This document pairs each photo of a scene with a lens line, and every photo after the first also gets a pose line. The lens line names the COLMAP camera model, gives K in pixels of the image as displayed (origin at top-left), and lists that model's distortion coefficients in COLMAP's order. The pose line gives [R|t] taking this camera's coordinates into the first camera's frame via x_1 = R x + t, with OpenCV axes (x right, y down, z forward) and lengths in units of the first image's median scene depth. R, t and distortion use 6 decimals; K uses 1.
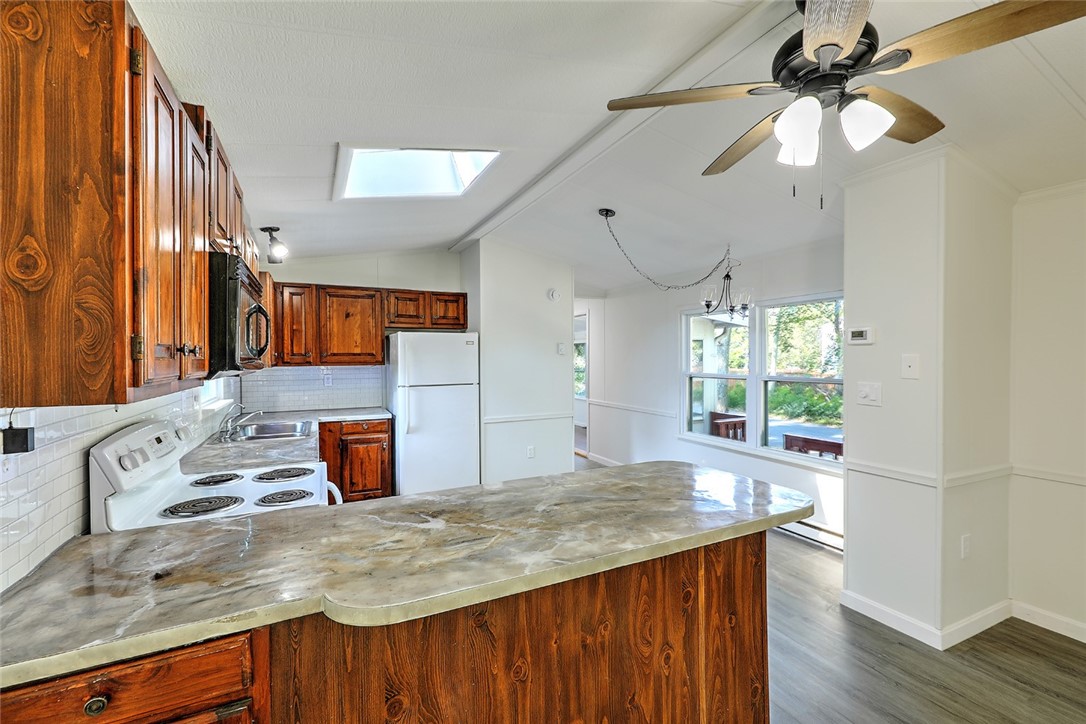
lens RADIAL K [[466.5, 0, 545.5], [0, 466.5, 362.1], [0, 0, 1]] dist [0.001071, 0.000327]
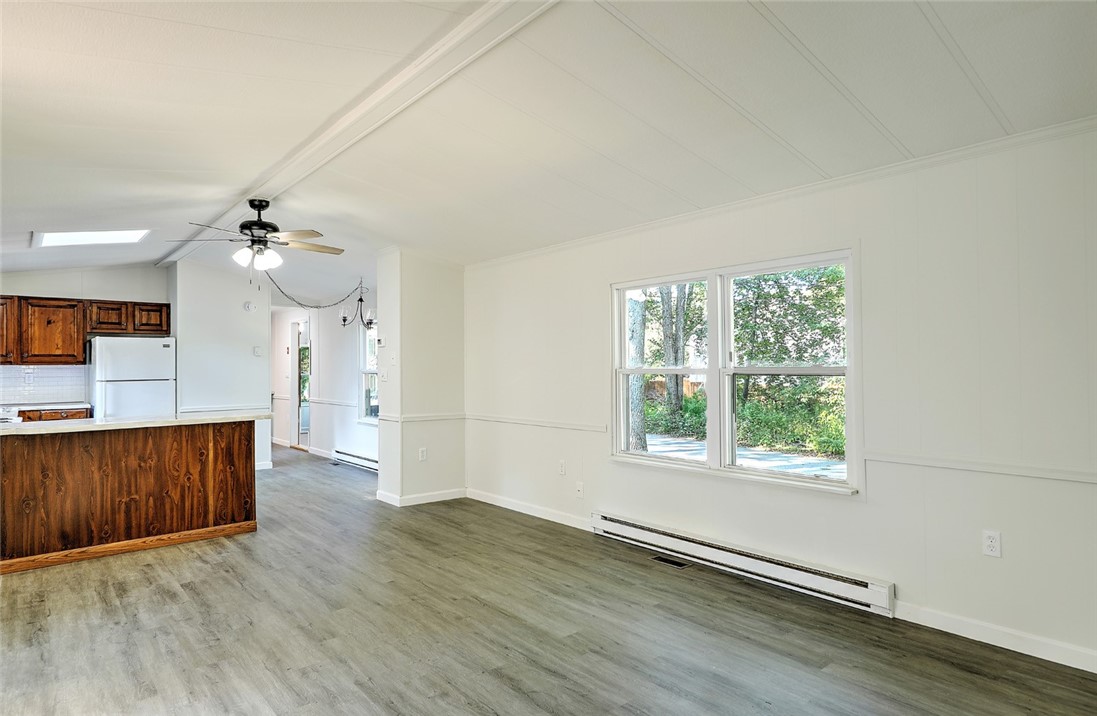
lens RADIAL K [[614.5, 0, 546.3], [0, 614.5, 354.0], [0, 0, 1]] dist [-0.002519, 0.000138]
pose [[0.968554, 0.000358, 0.248803, 0.681948], [0.007948, 0.999444, -0.032378, 0.067196], [-0.248677, 0.033338, 0.968013, -1.358243]]
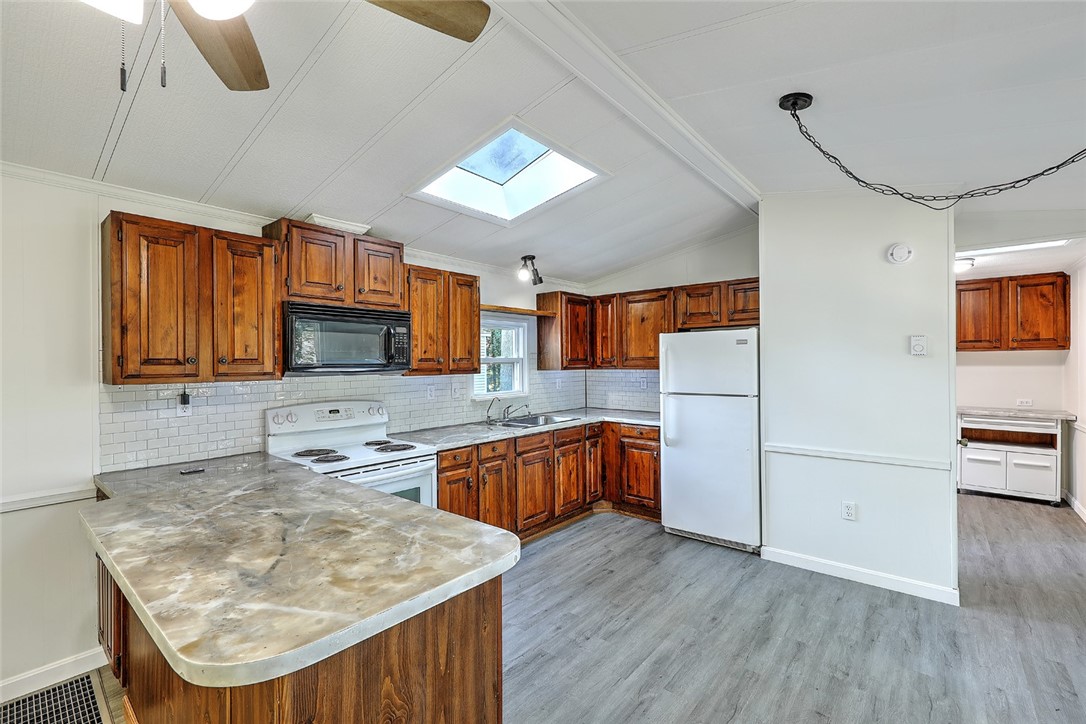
lens RADIAL K [[466.5, 0, 543.3], [0, 466.5, 363.6], [0, 0, 1]] dist [0.001071, 0.000327]
pose [[0.401755, 0.003173, -0.915742, 0.695435], [-0.003478, 0.999992, 0.001939, -0.010934], [0.915741, 0.002406, 0.401762, 0.671963]]
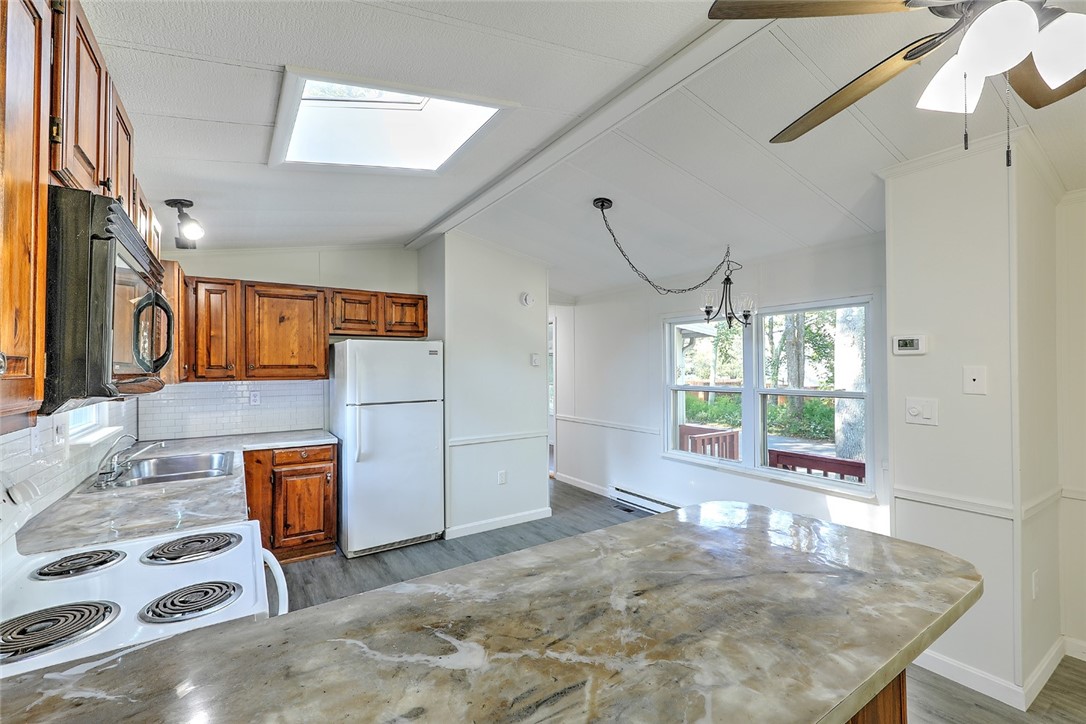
lens RADIAL K [[466.5, 0, 545.1], [0, 466.5, 362.5], [0, 0, 1]] dist [0.001071, 0.000327]
pose [[0.991805, -0.000350, 0.127763, -0.115422], [0.003274, 0.999738, -0.022676, -0.005599], [-0.127721, 0.022908, 0.991545, 0.210427]]
